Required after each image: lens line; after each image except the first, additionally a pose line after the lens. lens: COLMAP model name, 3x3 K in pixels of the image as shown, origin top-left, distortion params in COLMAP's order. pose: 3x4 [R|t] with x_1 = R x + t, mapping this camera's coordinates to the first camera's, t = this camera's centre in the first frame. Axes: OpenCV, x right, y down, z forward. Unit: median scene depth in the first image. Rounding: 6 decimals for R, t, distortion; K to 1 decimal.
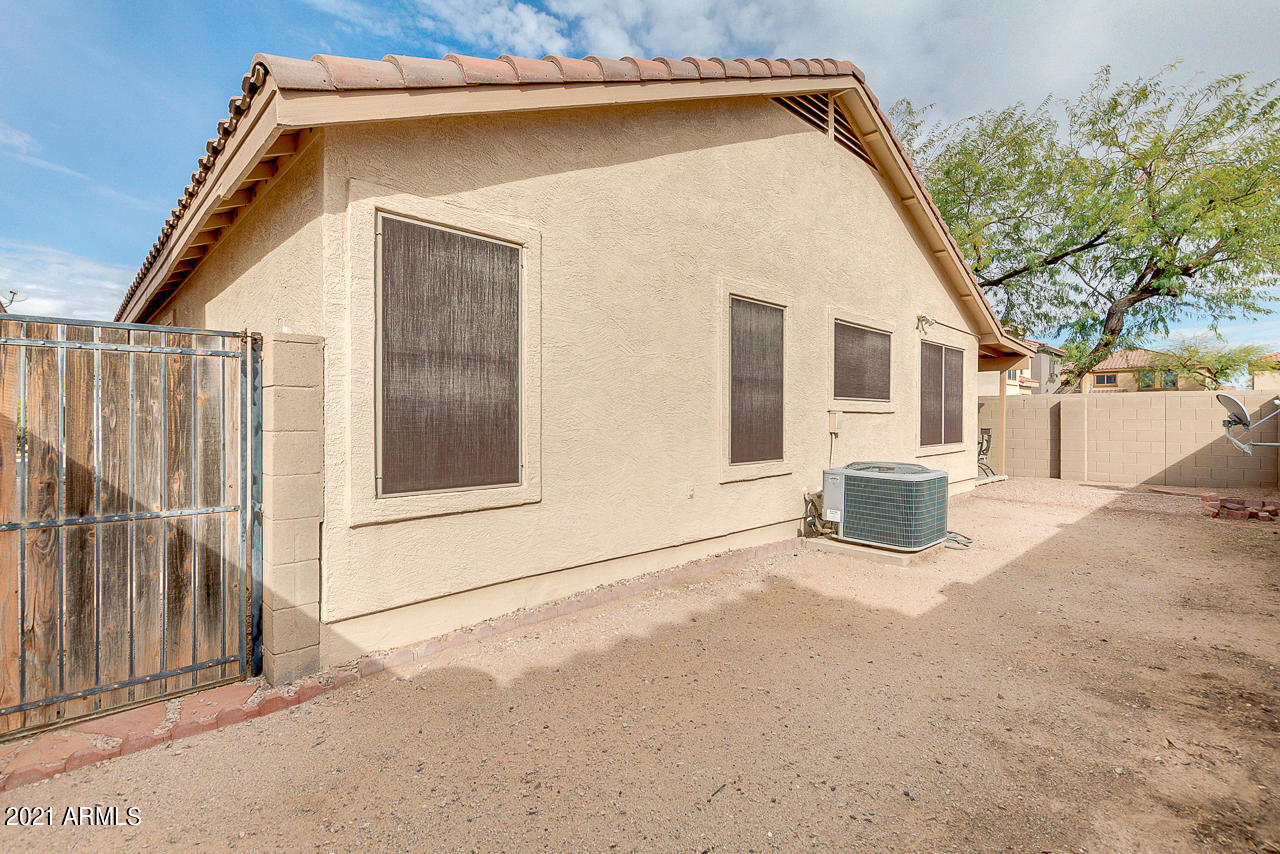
lens RADIAL K [[589.4, 0, 645.2], [0, 589.4, 416.9], [0, 0, 1]] dist [0.004535, -0.003177]
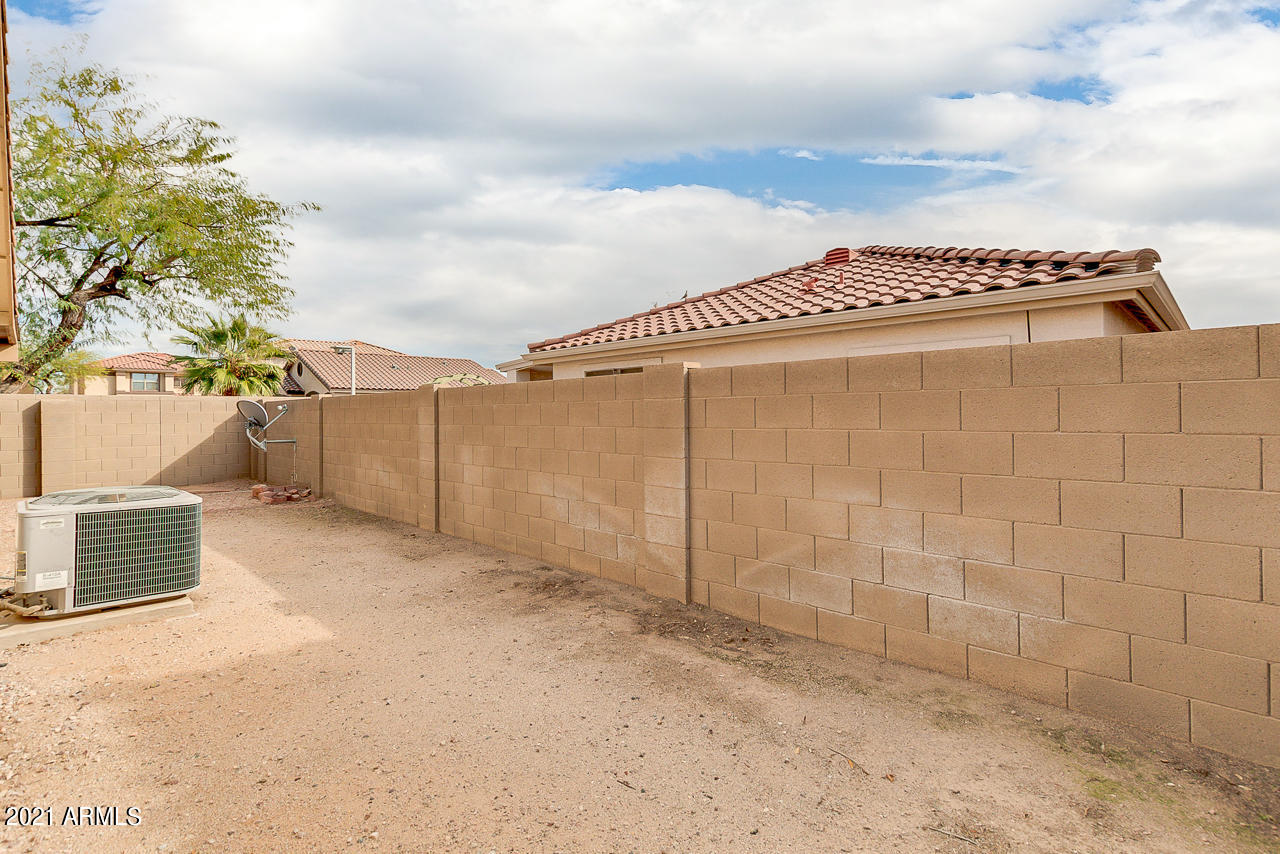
lens RADIAL K [[589.4, 0, 648.4], [0, 589.4, 422.7], [0, 0, 1]] dist [0.004535, -0.003177]
pose [[-0.029639, -0.014772, 0.999452, -0.540580], [0.007550, 0.999859, 0.015001, -0.015298], [-0.999532, 0.007991, -0.029524, 0.583543]]
